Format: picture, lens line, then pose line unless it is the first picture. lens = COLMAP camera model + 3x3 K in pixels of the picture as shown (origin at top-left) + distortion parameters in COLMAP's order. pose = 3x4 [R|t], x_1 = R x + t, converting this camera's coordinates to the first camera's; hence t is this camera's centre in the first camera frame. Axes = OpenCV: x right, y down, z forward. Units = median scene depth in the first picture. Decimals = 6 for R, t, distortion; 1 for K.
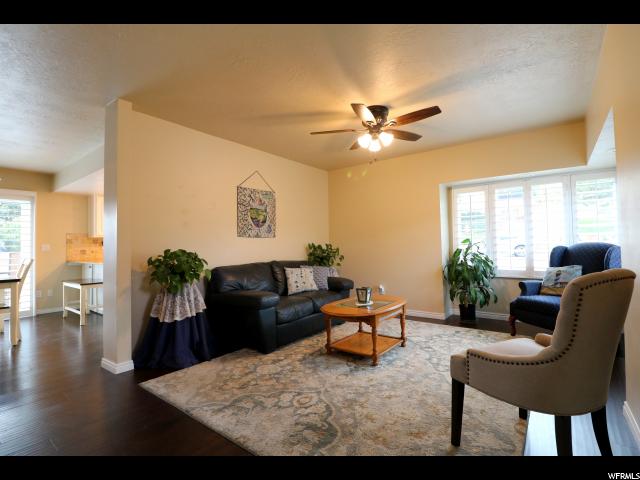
lens RADIAL K [[295.4, 0, 318.5], [0, 295.4, 234.7], [0, 0, 1]] dist [-0.021481, -0.001010]
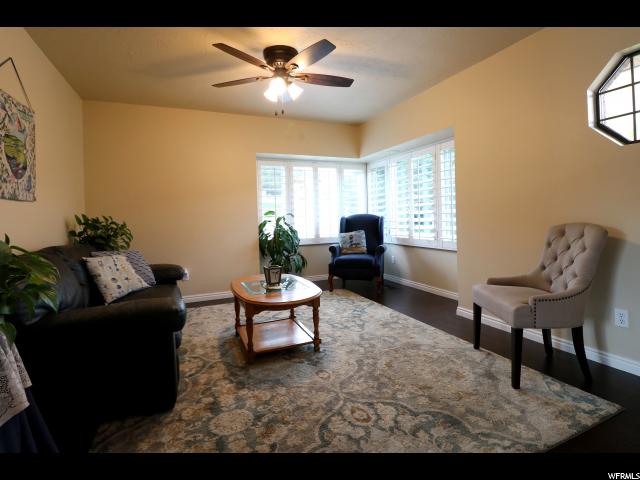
lens RADIAL K [[311.4, 0, 318.5], [0, 311.4, 215.8], [0, 0, 1]] dist [-0.017002, -0.000438]
pose [[0.511734, 0.002758, 0.859140, -0.533755], [-0.013944, 0.999890, 0.005096, 0.036322], [-0.859031, -0.014587, 0.511716, 0.473645]]
